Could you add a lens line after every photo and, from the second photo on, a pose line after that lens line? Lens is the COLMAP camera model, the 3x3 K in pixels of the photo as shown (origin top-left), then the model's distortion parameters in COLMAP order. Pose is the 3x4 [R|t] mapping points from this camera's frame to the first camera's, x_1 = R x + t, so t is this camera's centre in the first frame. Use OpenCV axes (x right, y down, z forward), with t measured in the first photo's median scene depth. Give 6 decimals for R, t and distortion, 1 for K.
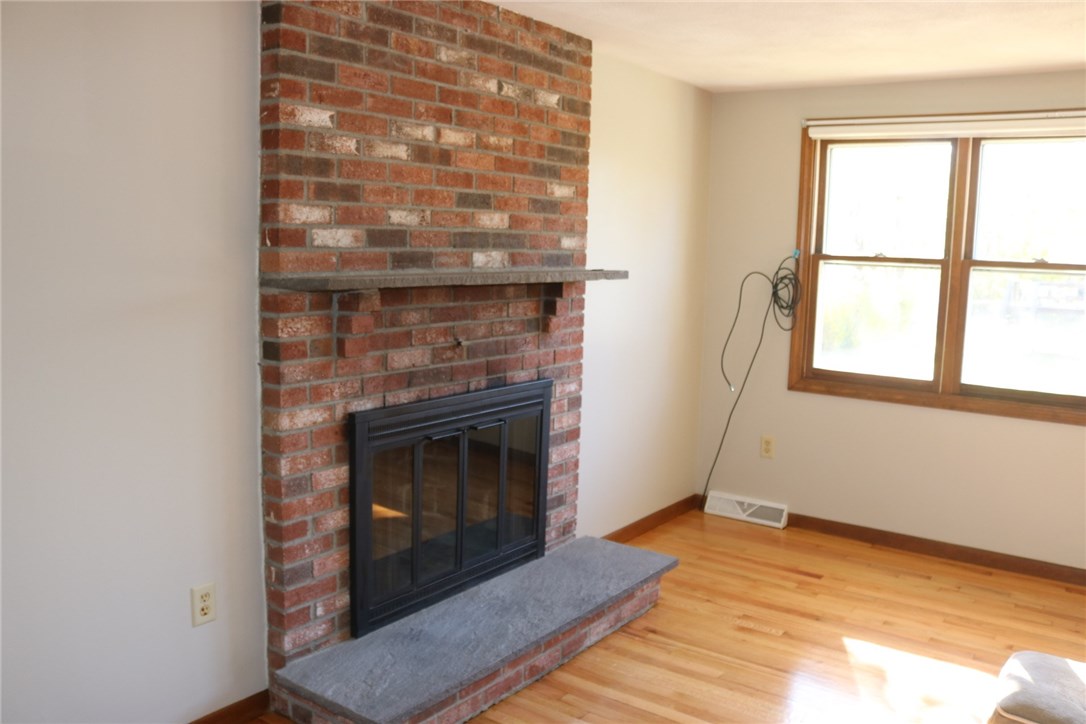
lens RADIAL K [[899.2, 0, 542.0], [0, 899.2, 362.6], [0, 0, 1]] dist [-0.141555, 0.102757]
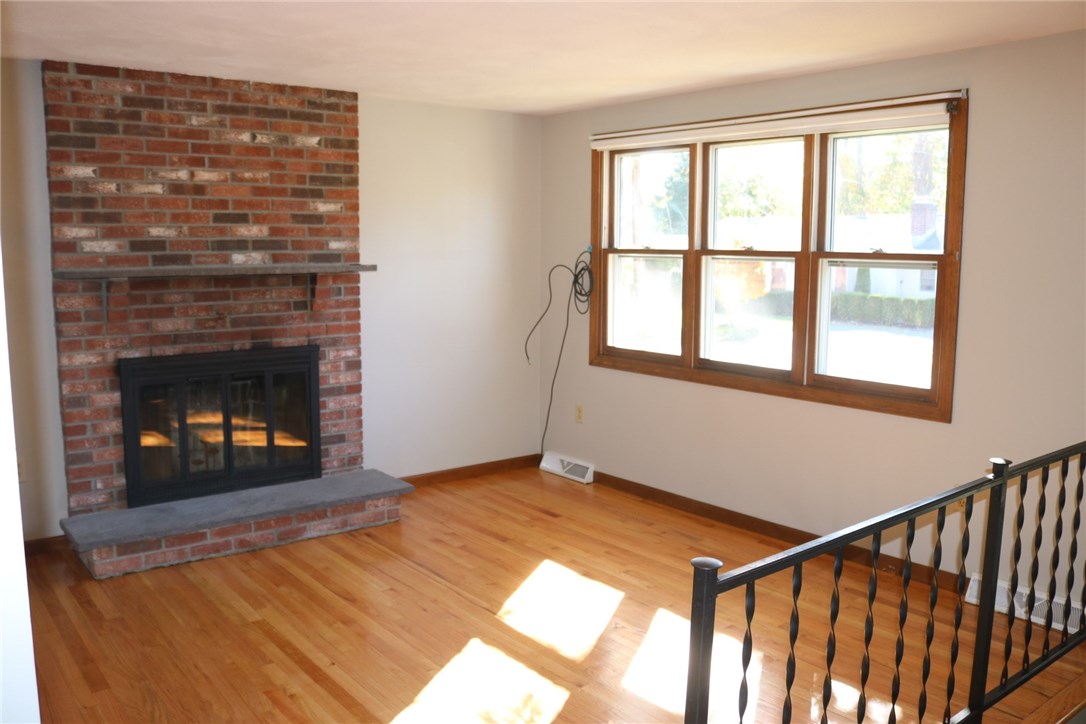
lens RADIAL K [[899.2, 0, 547.3], [0, 899.2, 363.8], [0, 0, 1]] dist [-0.141555, 0.102757]
pose [[0.962211, 0.015093, -0.271887, 0.760616], [-0.017015, 0.999844, -0.004713, 0.049755], [0.271774, 0.009161, 0.962318, -0.218362]]
